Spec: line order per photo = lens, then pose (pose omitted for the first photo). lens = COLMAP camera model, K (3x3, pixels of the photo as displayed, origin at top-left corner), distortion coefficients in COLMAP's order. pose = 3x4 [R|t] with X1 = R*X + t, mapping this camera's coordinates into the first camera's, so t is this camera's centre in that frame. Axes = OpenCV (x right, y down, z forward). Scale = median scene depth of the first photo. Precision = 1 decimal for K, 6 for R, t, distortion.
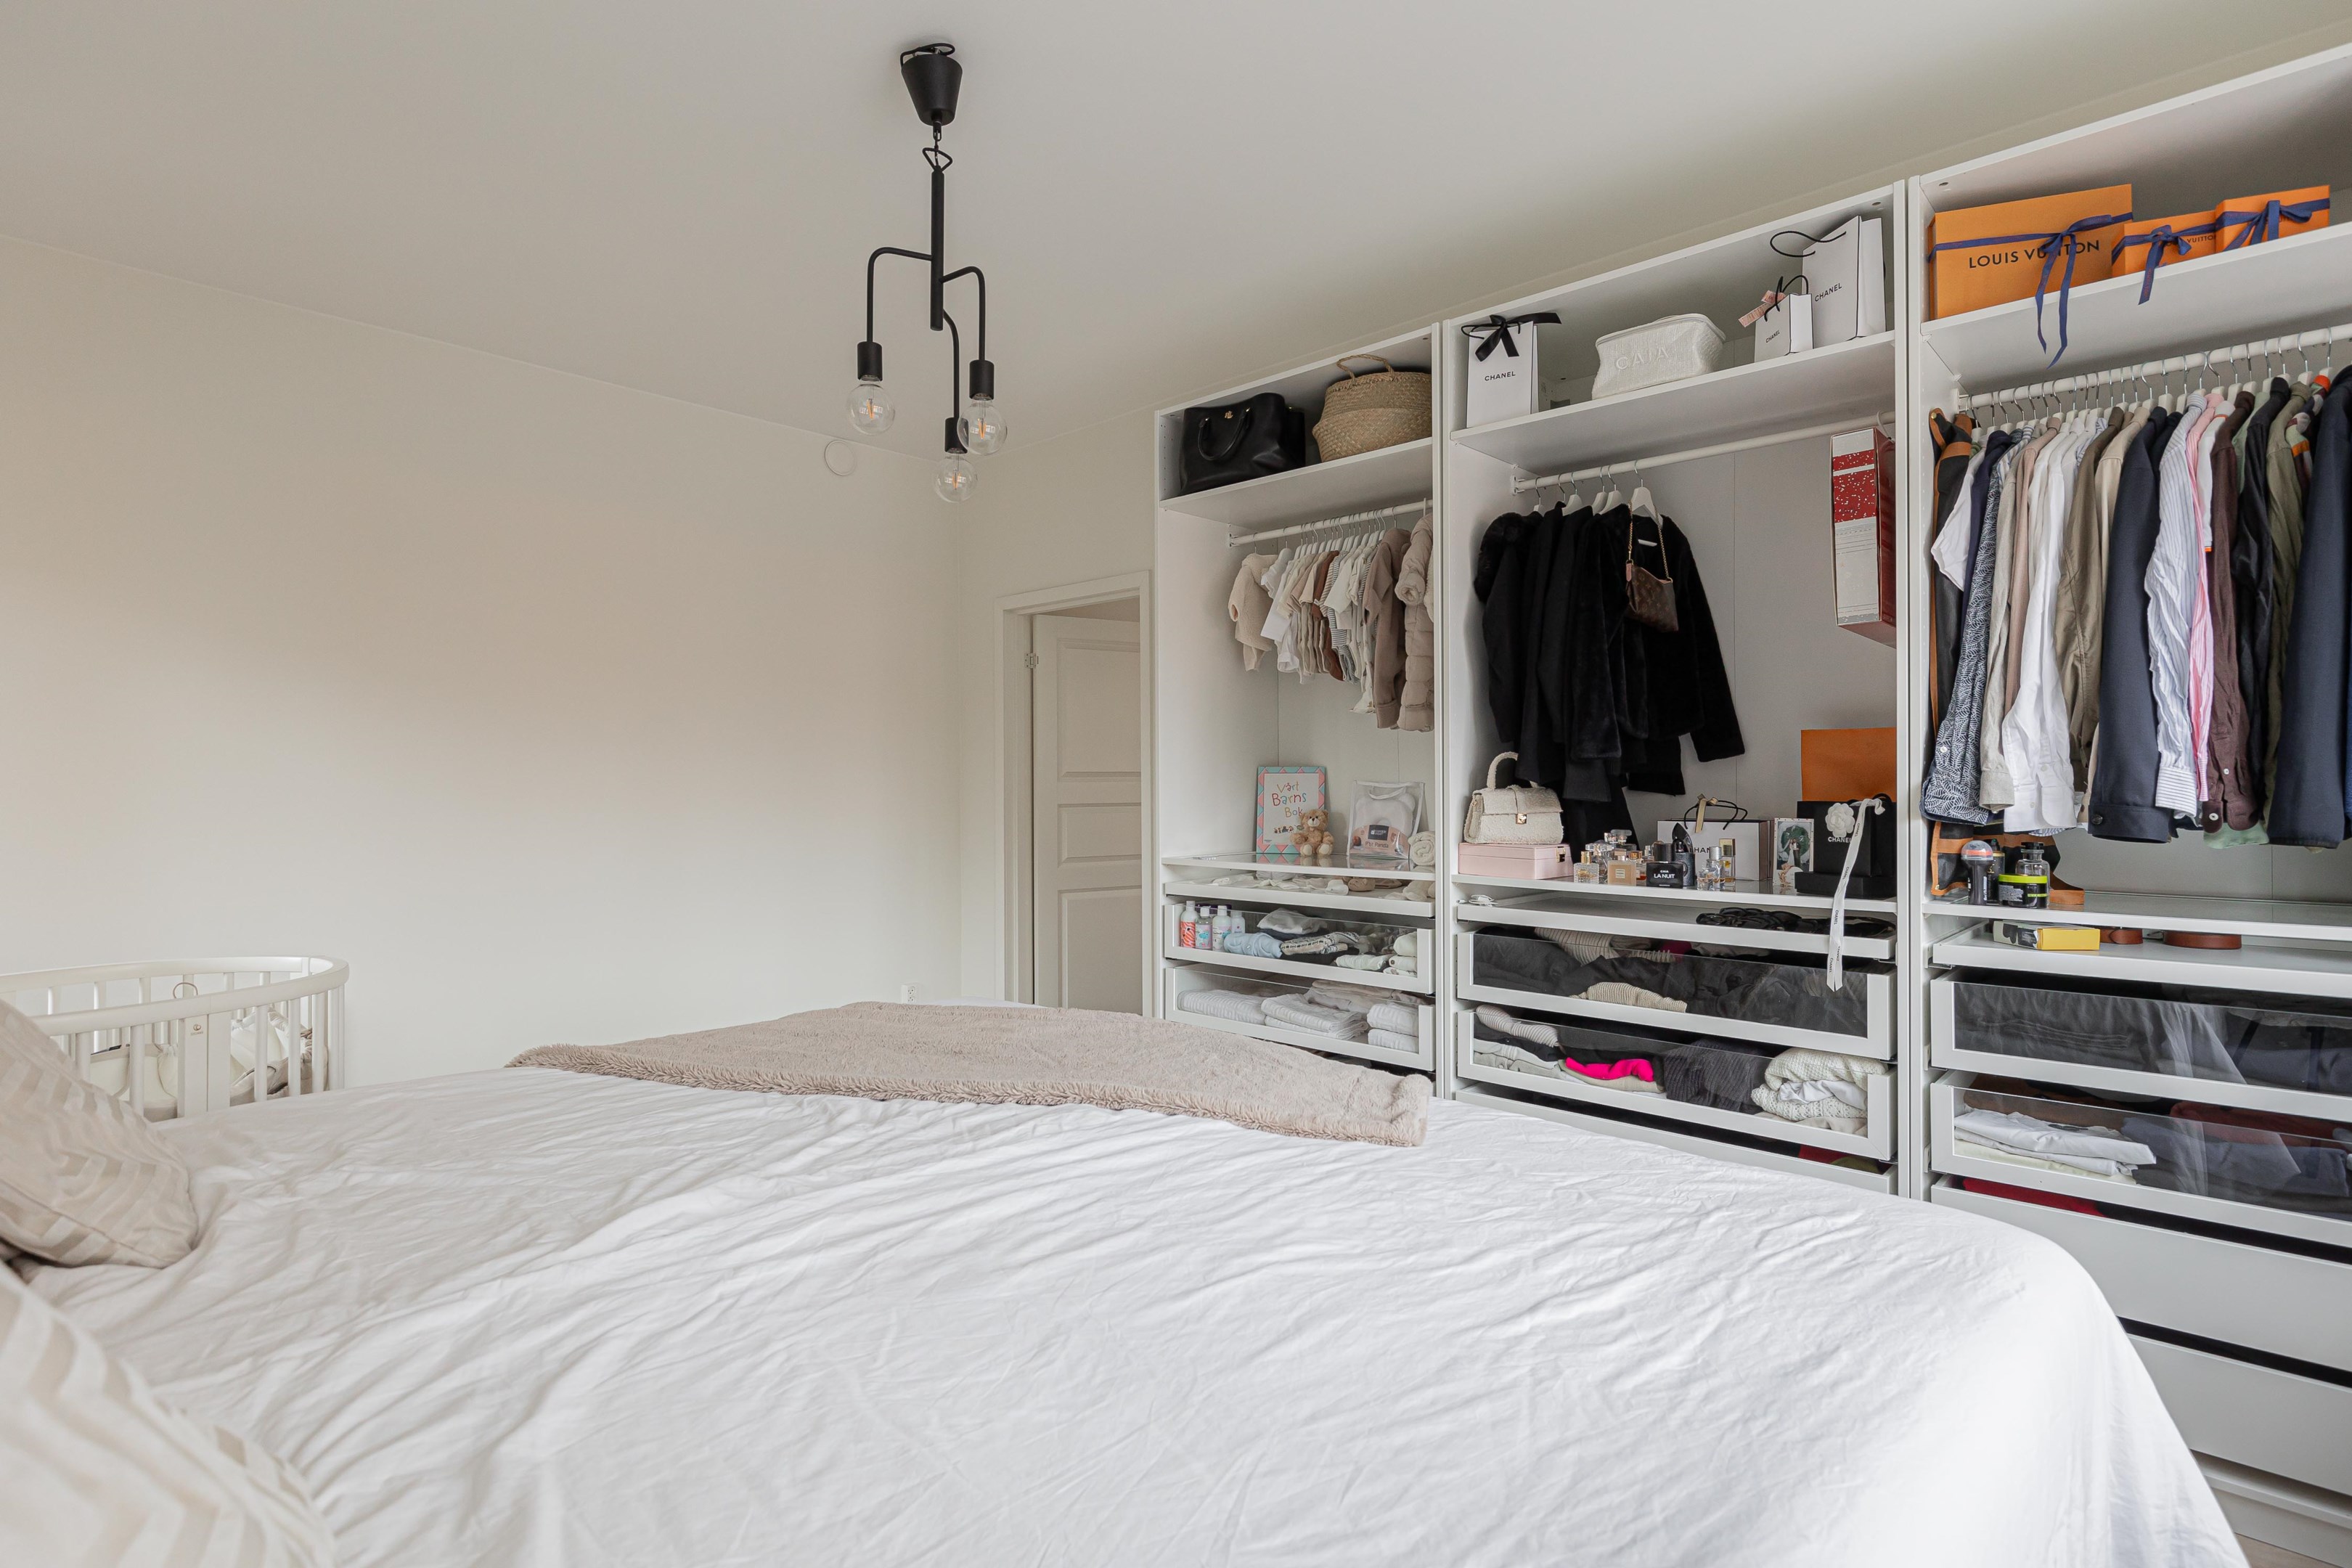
lens RADIAL K [[1215.7, 0, 1150.8], [0, 1215.7, 779.4], [0, 0, 1]] dist [0.000650, 0.000113]
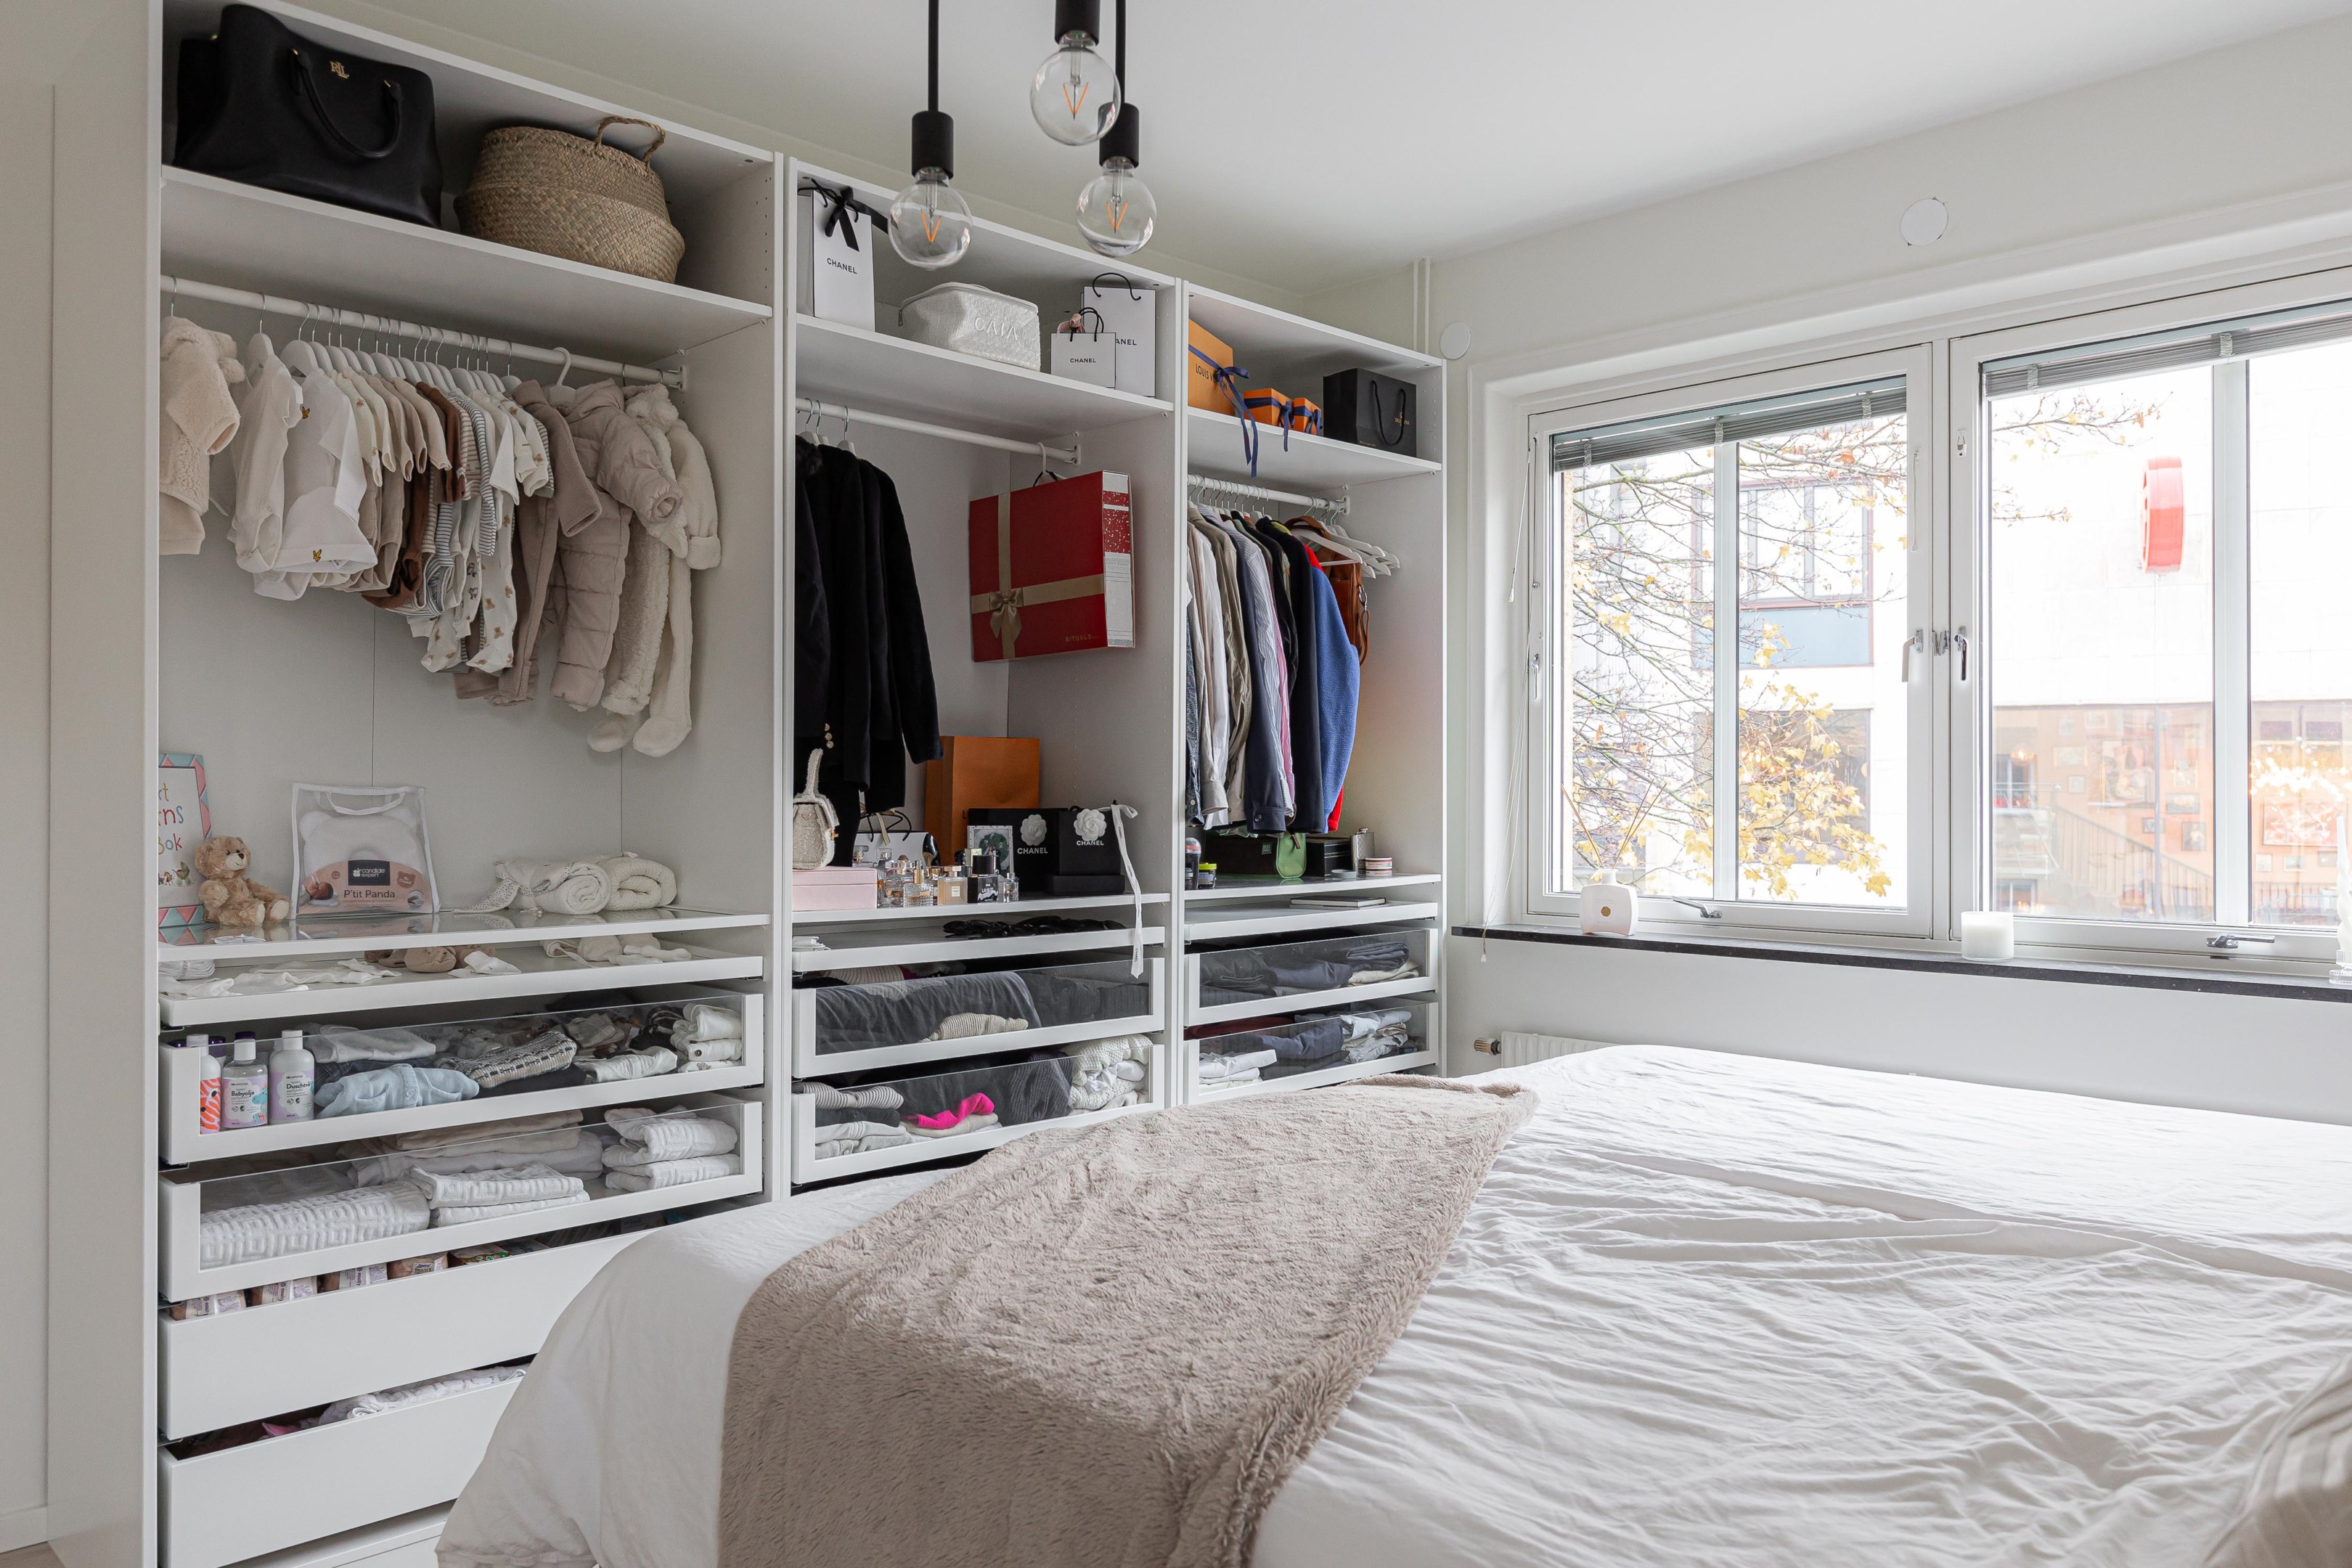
lens RADIAL K [[1663.7, 0, 1175.2], [0, 1663.7, 787.6], [0, 0, 1]] dist [-0.000068, -0.000726]
pose [[-0.000863, 0.002044, 0.999998, -0.776721], [-0.008223, 0.999964, -0.002051, 0.002273], [-0.999966, -0.008225, -0.000846, 0.785896]]
